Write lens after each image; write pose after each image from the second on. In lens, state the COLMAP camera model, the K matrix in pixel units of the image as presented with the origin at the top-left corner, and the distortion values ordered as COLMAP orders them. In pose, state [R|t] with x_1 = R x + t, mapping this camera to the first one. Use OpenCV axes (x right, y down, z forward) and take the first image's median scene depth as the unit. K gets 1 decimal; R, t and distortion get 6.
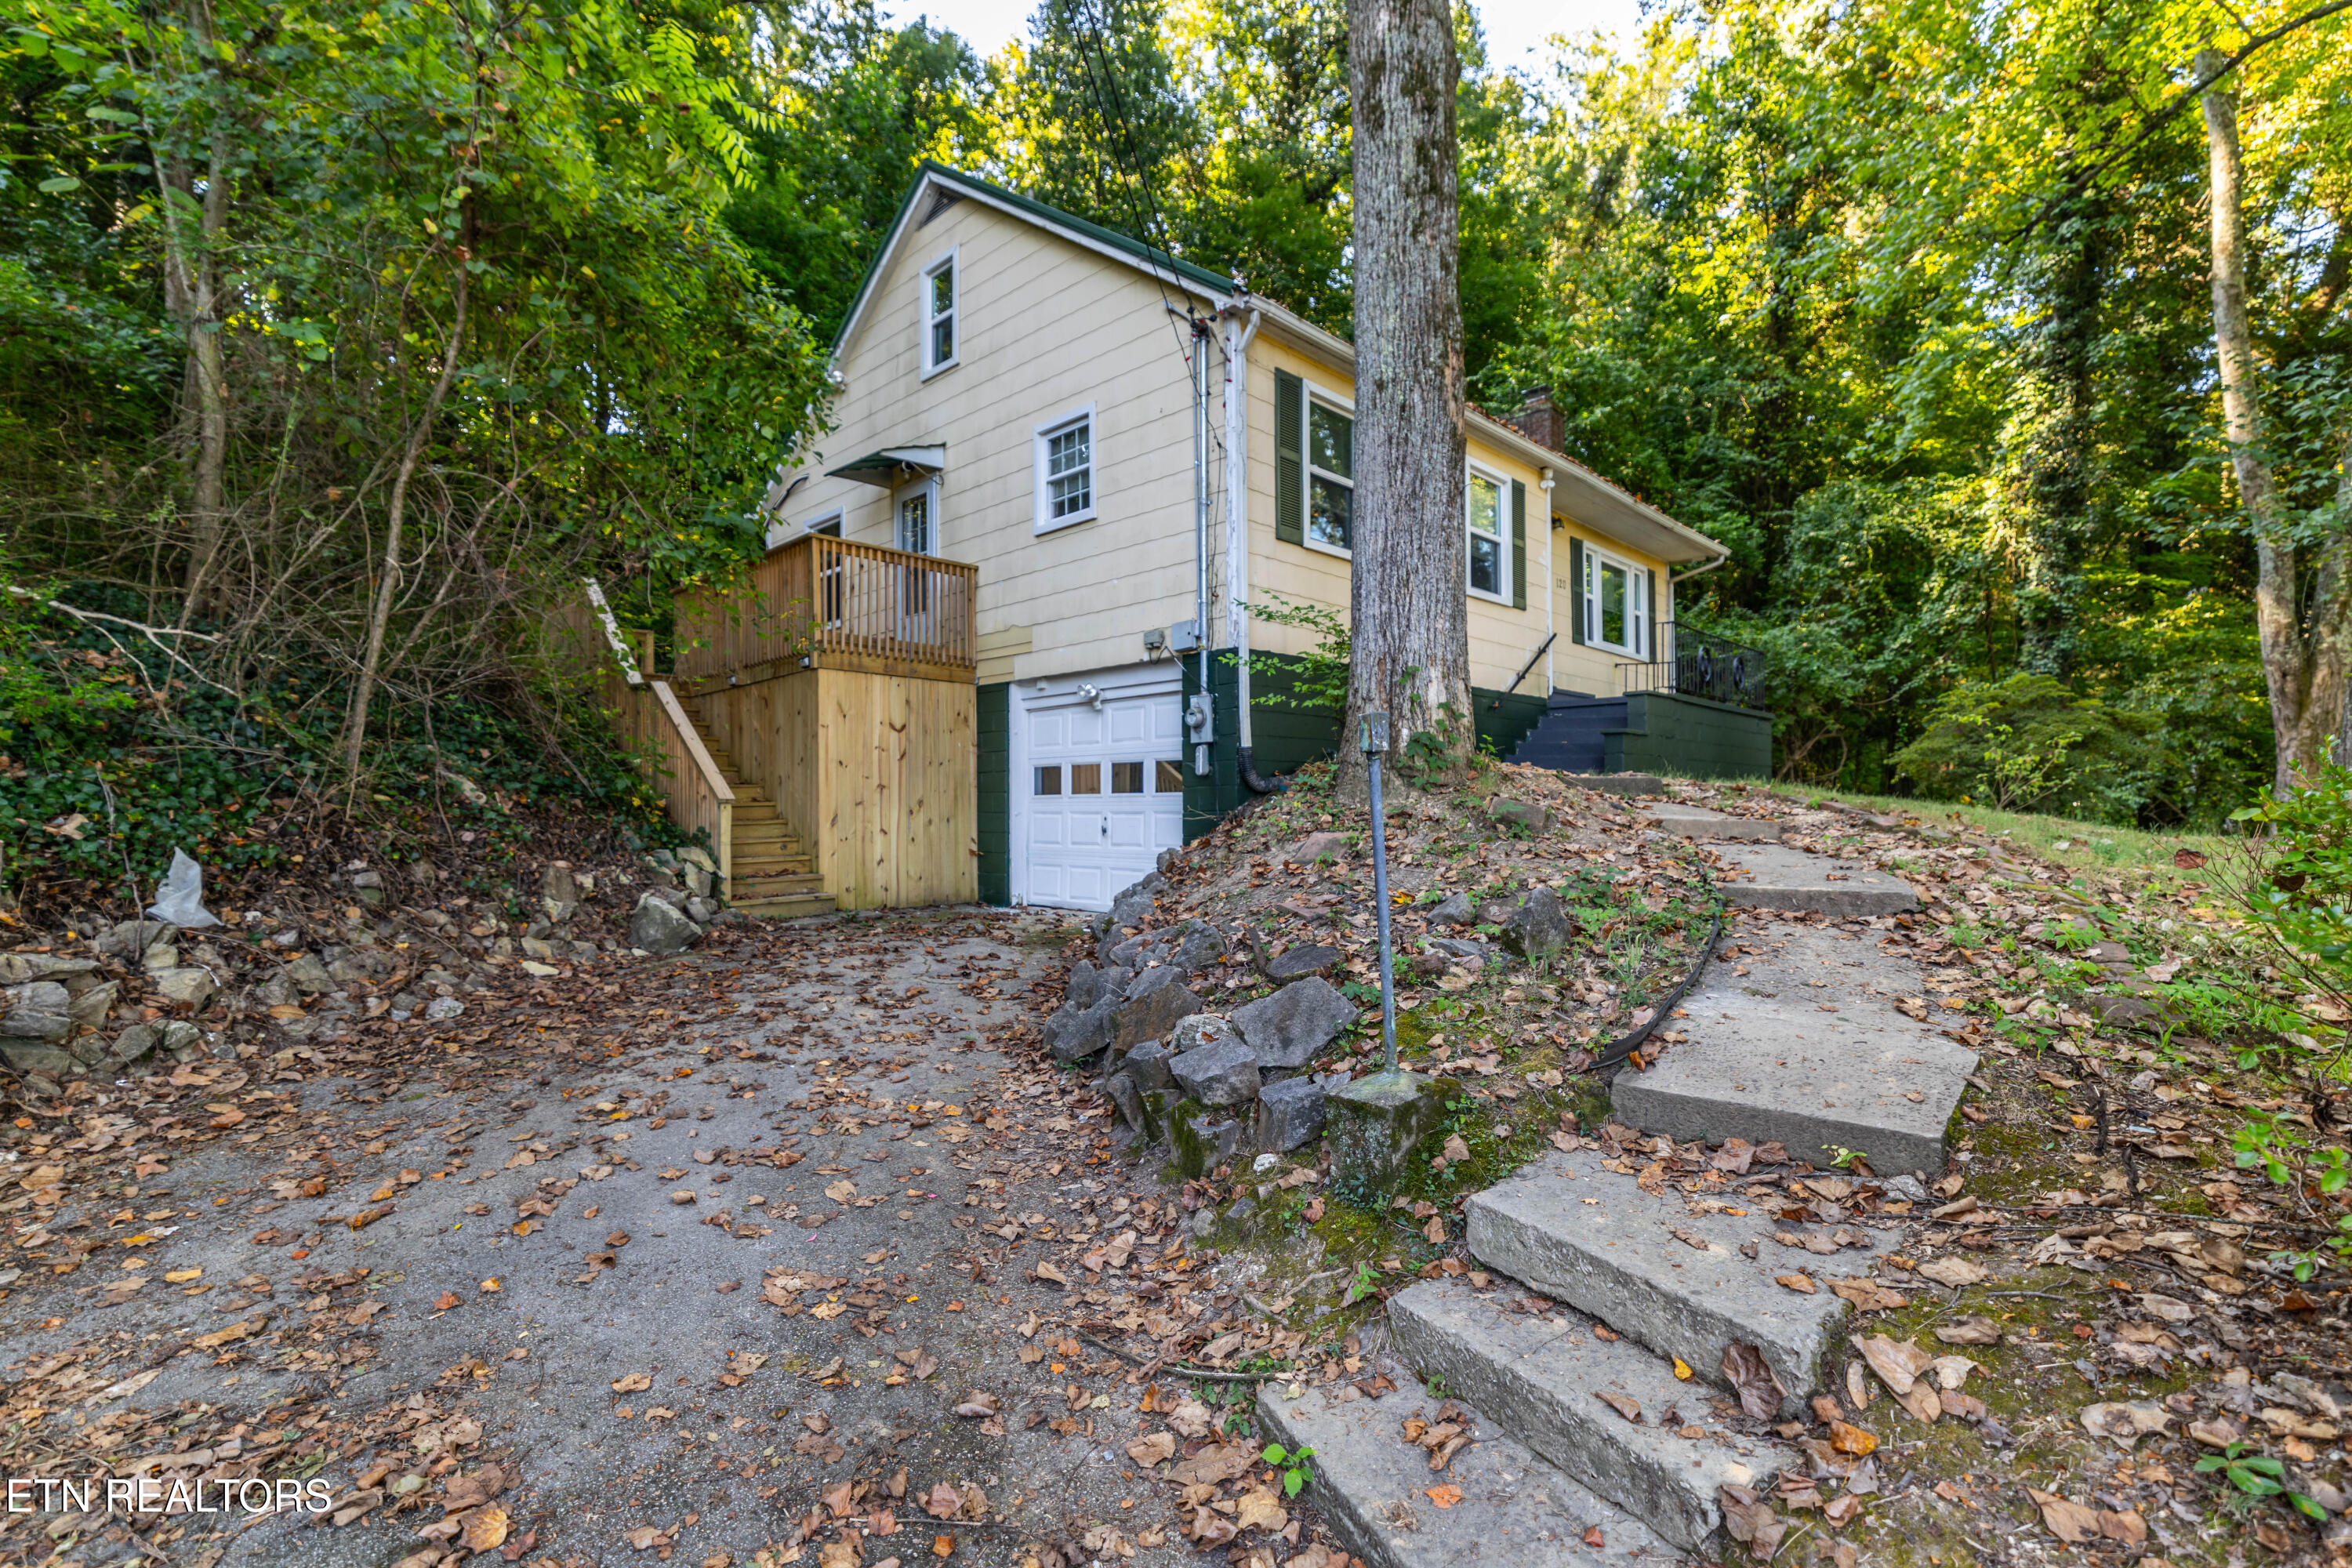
lens RADIAL K [[1045.7, 0, 1176.0], [0, 1045.7, 784.0], [0, 0, 1]] dist [0.000309, 0.001436]
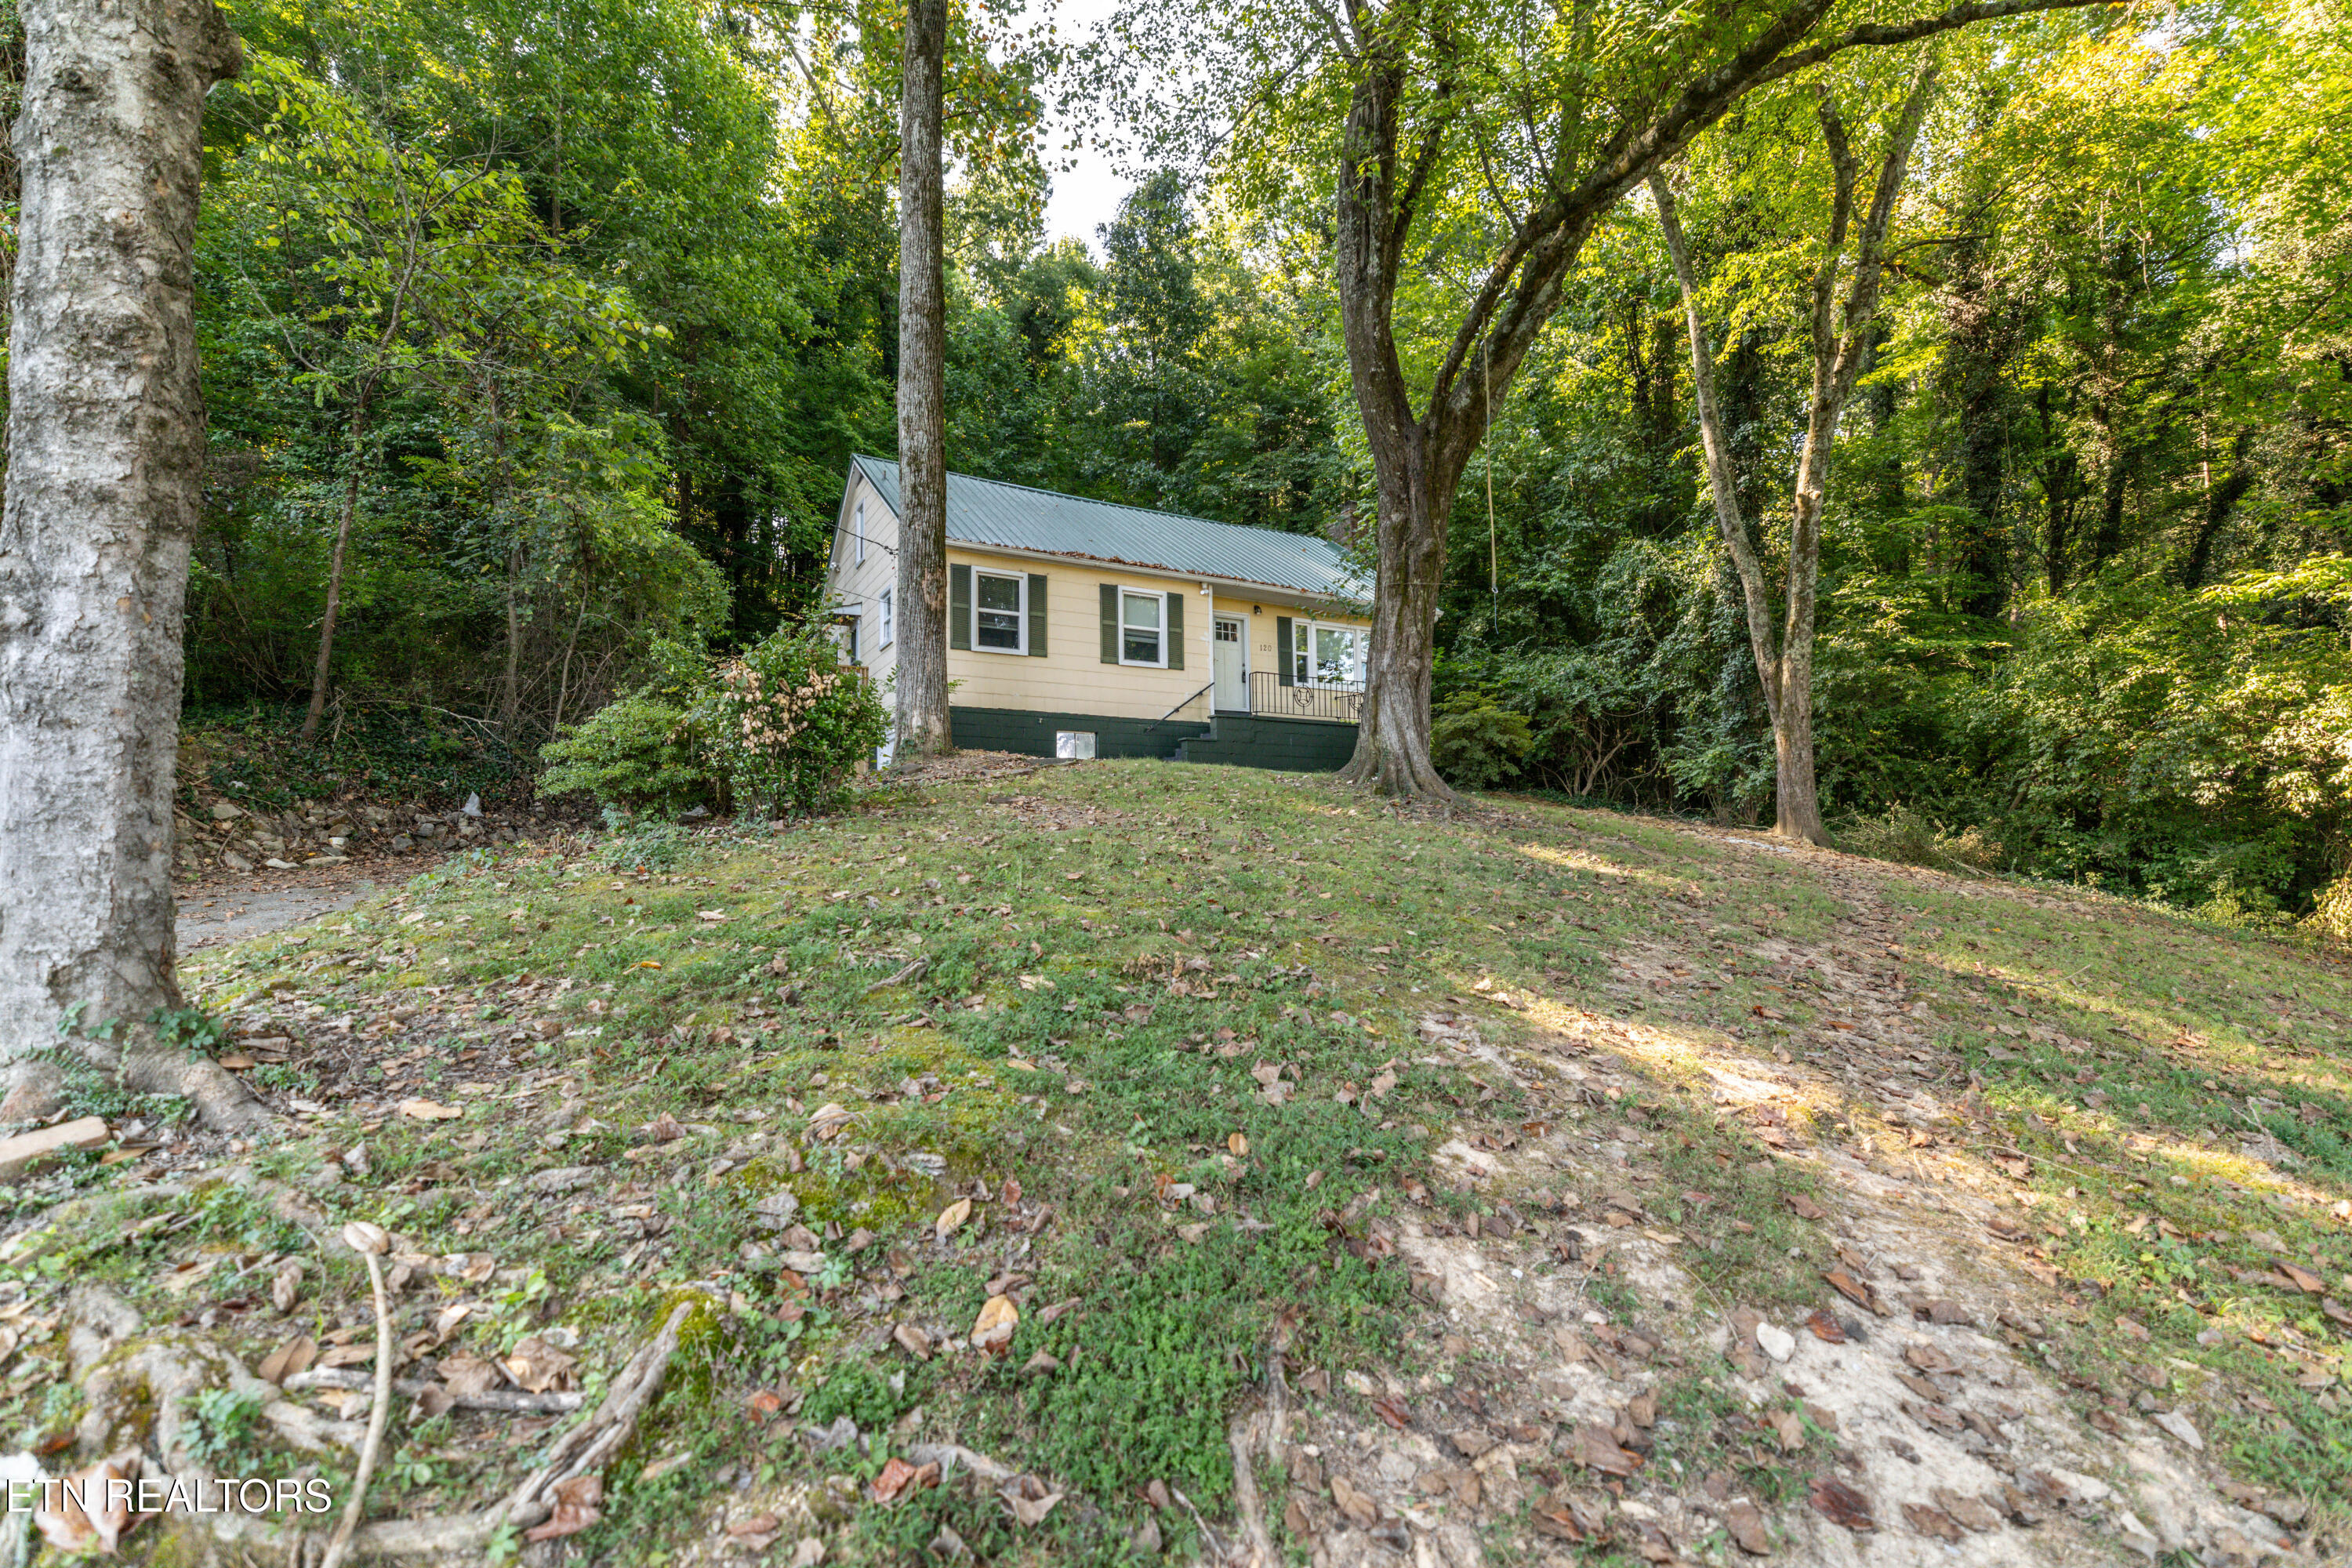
lens RADIAL K [[1004.6, 0, 1176.0], [0, 1004.6, 784.0], [0, 0, 1]] dist [-0.000829, 0.000908]
pose [[0.958134, -0.031201, -0.284617, 0.947806], [0.017228, 0.998526, -0.051465, 0.115402], [0.285803, 0.044406, 0.957259, -0.627190]]
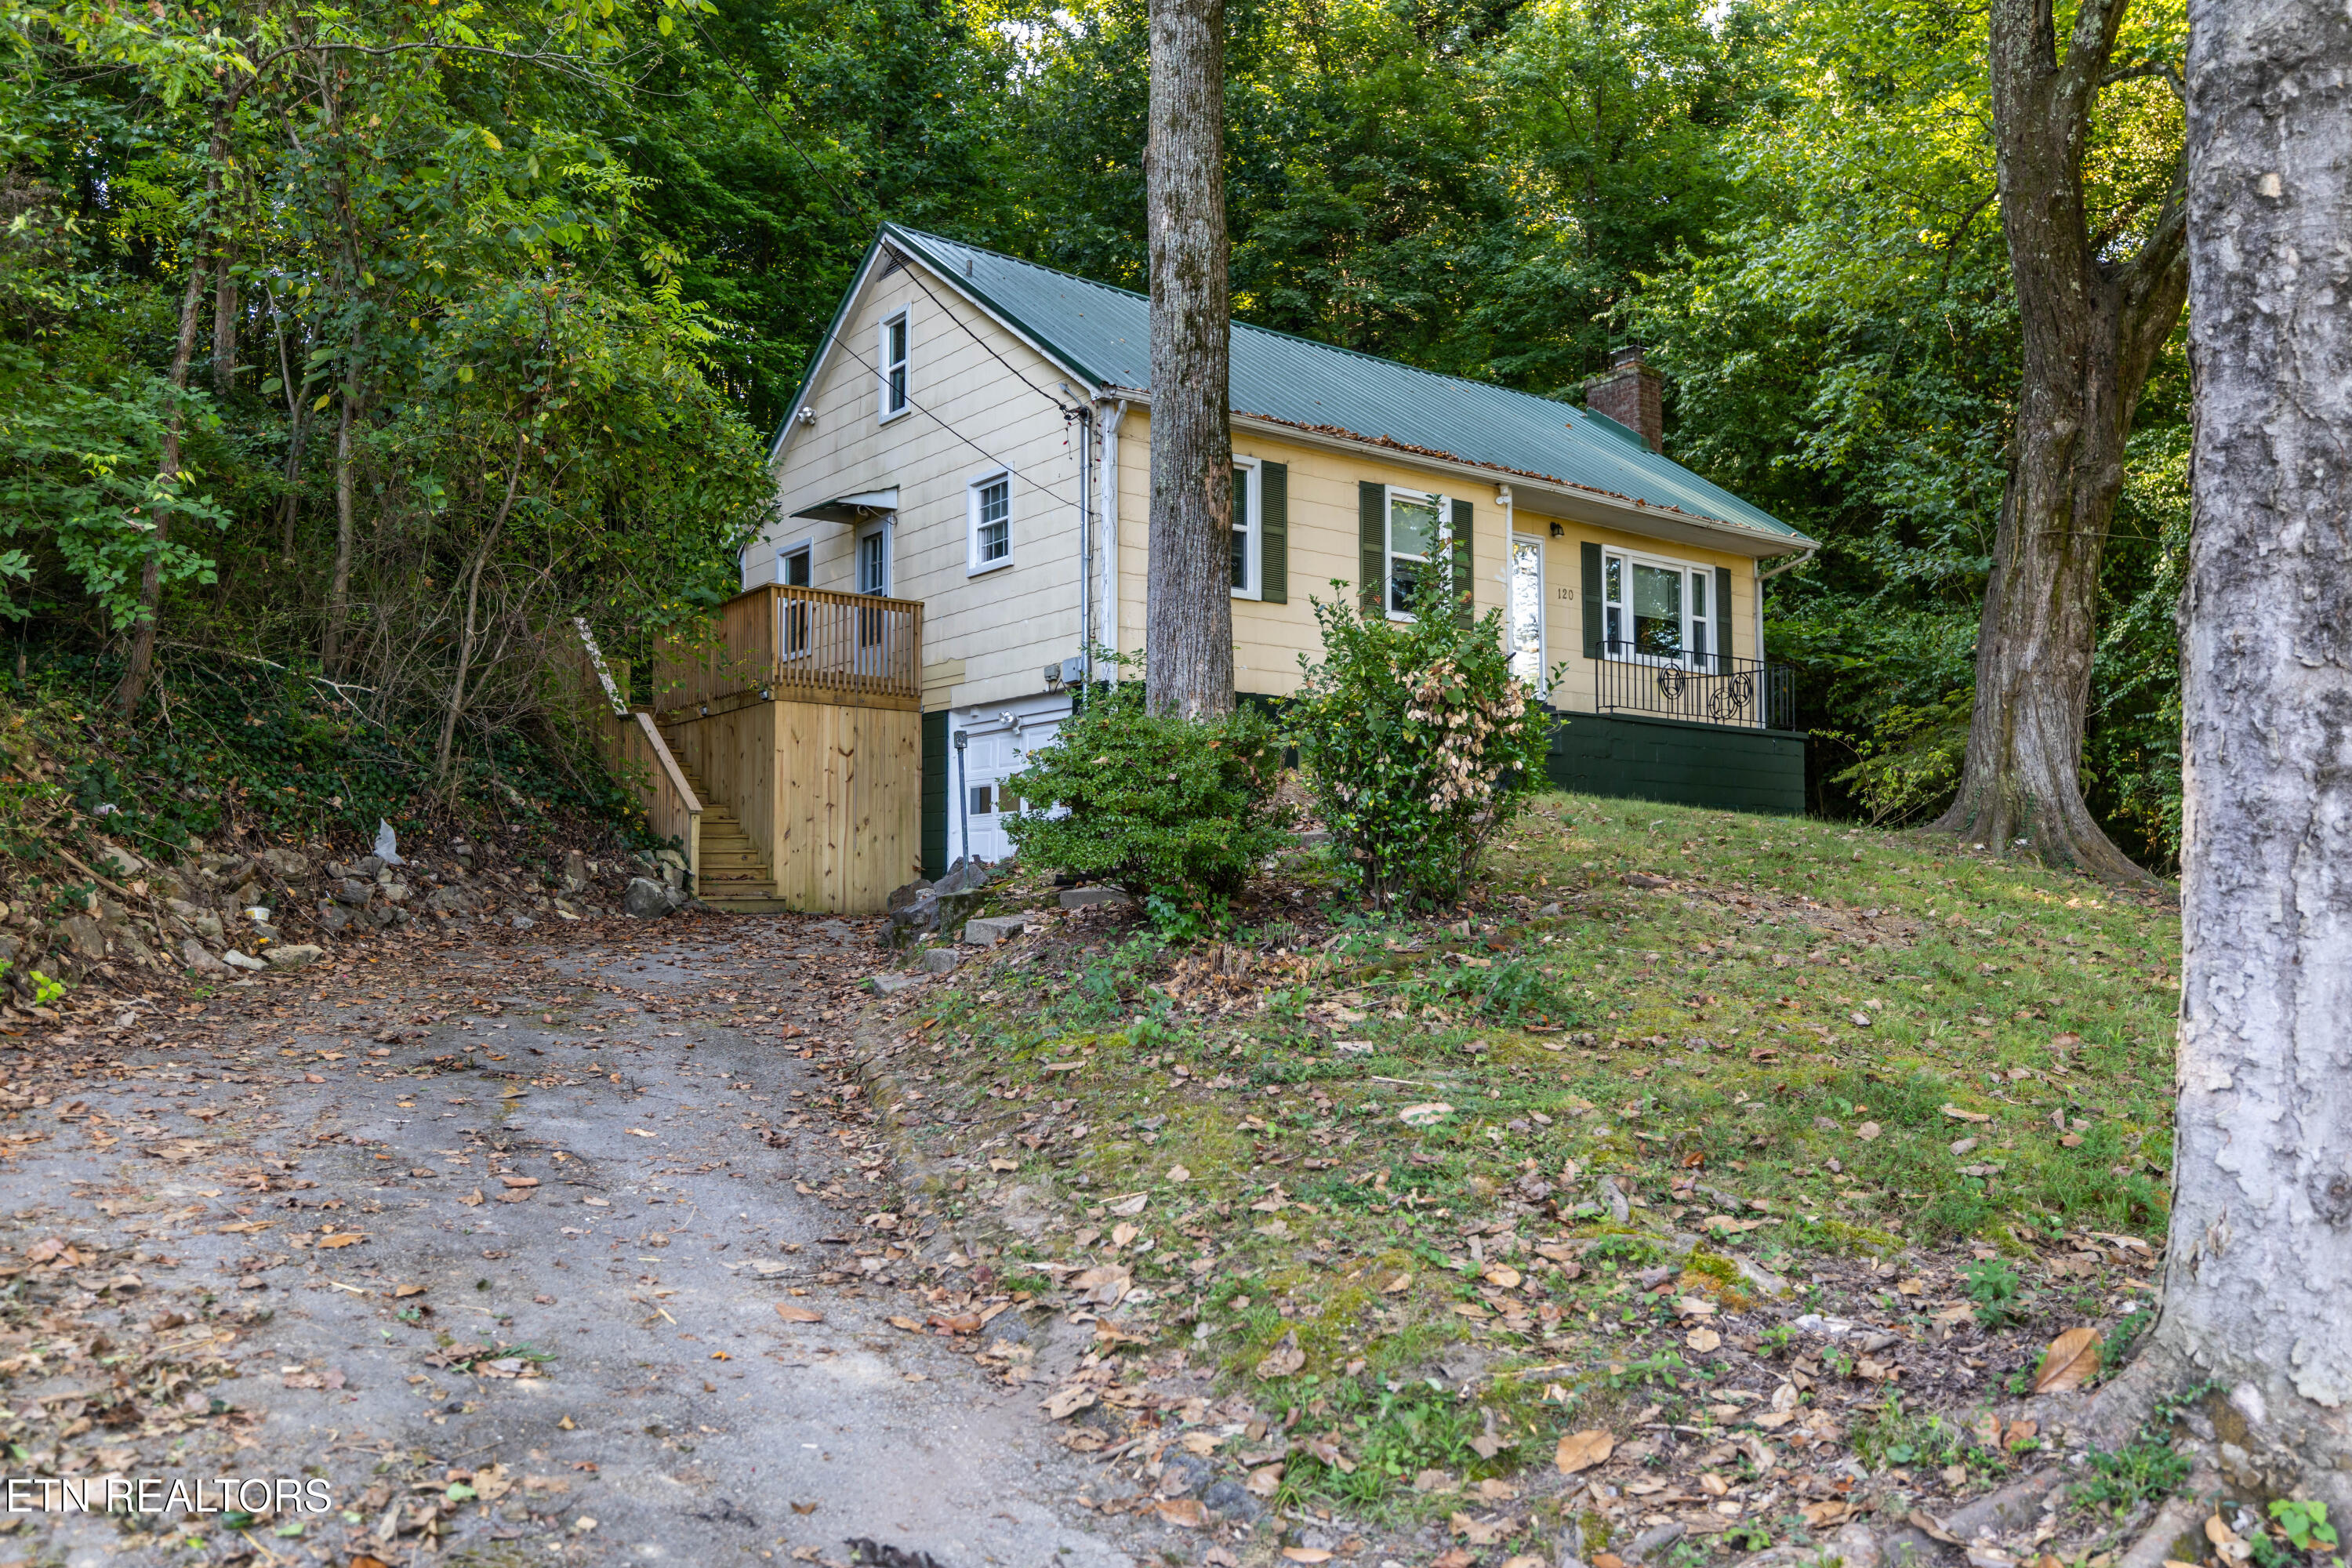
lens RADIAL K [[1766.6, 0, 1176.0], [0, 1766.6, 784.0], [0, 0, 1]] dist [0.033890, -0.001467]
pose [[0.989199, -0.004372, -0.146516, 0.372211], [-0.002466, 0.998917, -0.046459, 0.069252], [0.146560, 0.046319, 0.988117, -0.837957]]
